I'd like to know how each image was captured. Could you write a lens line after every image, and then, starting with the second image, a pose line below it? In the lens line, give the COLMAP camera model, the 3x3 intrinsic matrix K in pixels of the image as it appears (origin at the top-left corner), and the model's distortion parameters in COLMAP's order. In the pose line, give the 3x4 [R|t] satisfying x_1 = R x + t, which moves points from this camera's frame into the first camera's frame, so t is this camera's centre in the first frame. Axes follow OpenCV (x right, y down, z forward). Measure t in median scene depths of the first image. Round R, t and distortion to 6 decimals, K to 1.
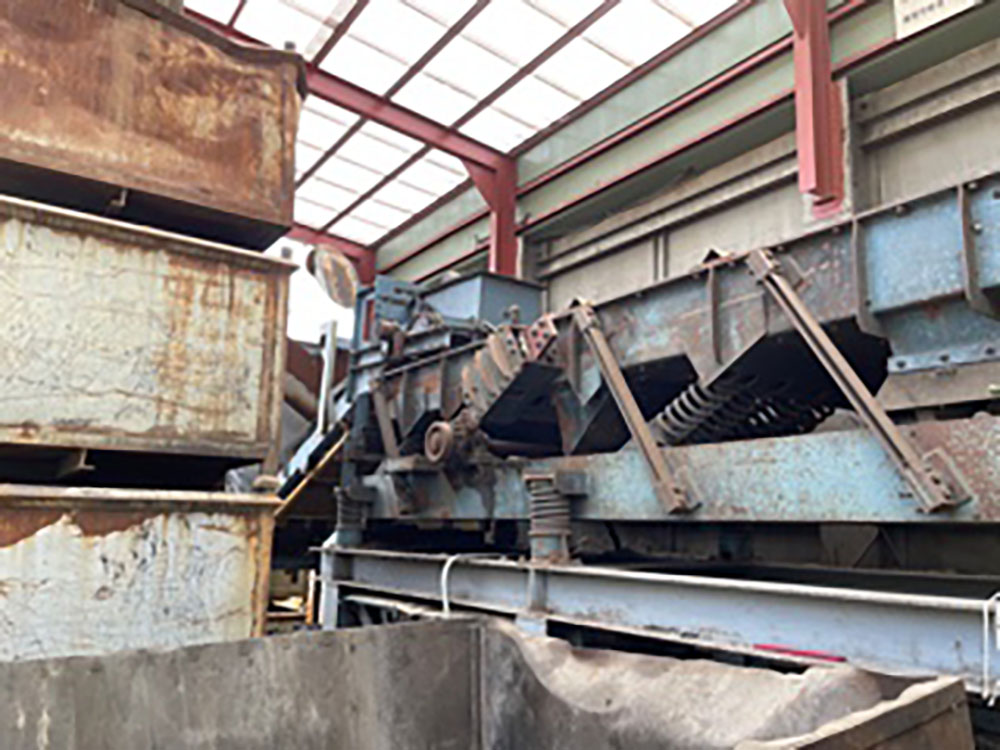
lens RADIAL K [[749.6, 0, 505.2], [0, 749.6, 388.8], [0, 0, 1]] dist [0.000397, -0.002885]
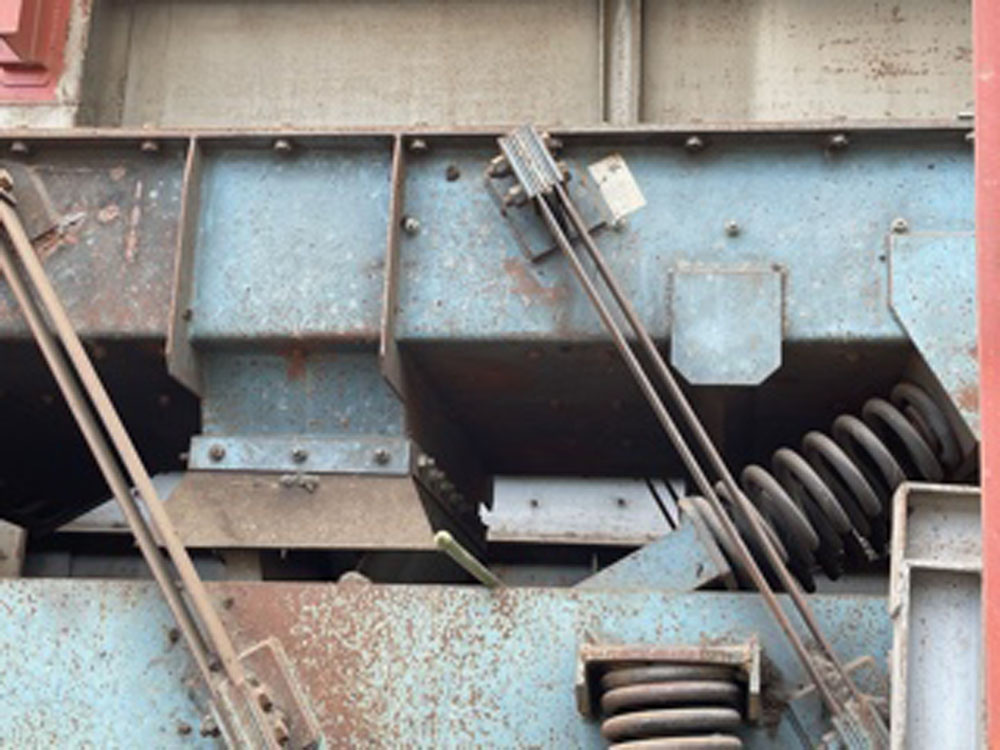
lens RADIAL K [[1630.7, 0, 500.0], [0, 1630.7, 375.0], [0, 0, 1]] dist [0.158675, -0.016212]
pose [[0.685784, 0.204944, 0.698354, -0.428410], [-0.162710, 0.978421, -0.127353, 0.099127], [-0.709384, -0.026292, 0.704332, 0.580947]]
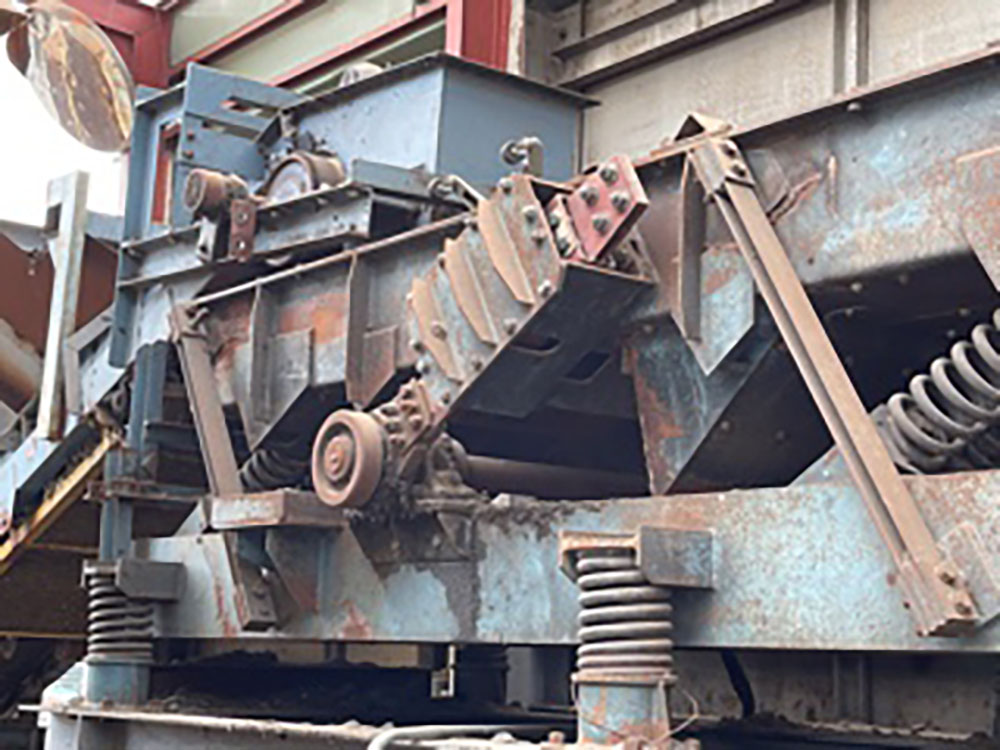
lens RADIAL K [[1670.6, 0, 500.0], [0, 1670.6, 375.0], [0, 0, 1]] dist [0.003369, -0.082621]
pose [[0.999137, 0.014718, 0.038845, -0.033636], [-0.015301, 0.999774, 0.014747, 0.007908], [-0.038619, -0.015329, 0.999136, 0.054982]]
